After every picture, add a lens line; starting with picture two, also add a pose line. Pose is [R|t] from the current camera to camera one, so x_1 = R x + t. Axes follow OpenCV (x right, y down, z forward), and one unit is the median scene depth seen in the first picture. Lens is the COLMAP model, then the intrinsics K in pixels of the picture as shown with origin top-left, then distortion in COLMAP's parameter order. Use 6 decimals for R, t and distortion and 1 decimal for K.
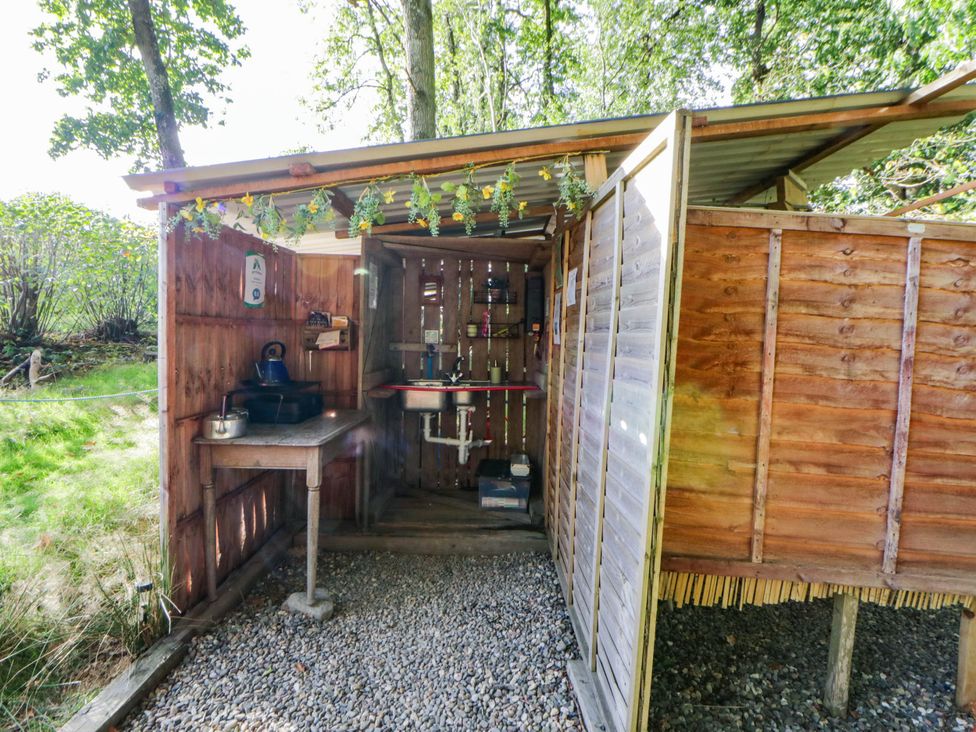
lens RADIAL K [[513.1, 0, 494.4], [0, 513.1, 364.2], [0, 0, 1]] dist [0.001161, -0.014488]
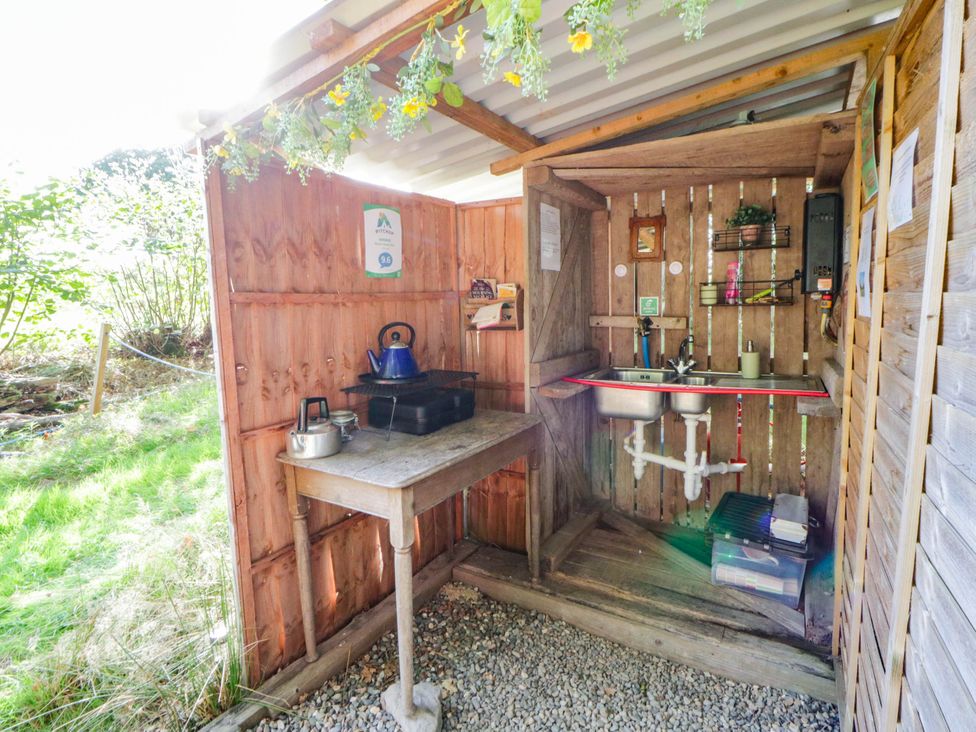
lens RADIAL K [[509.1, 0, 502.8], [0, 509.1, 349.3], [0, 0, 1]] dist [0.000570, -0.011937]
pose [[0.867331, 0.010474, -0.497621, 0.058784], [0.007612, 0.999382, 0.034304, -0.024755], [0.497673, -0.033541, 0.866716, 0.373000]]
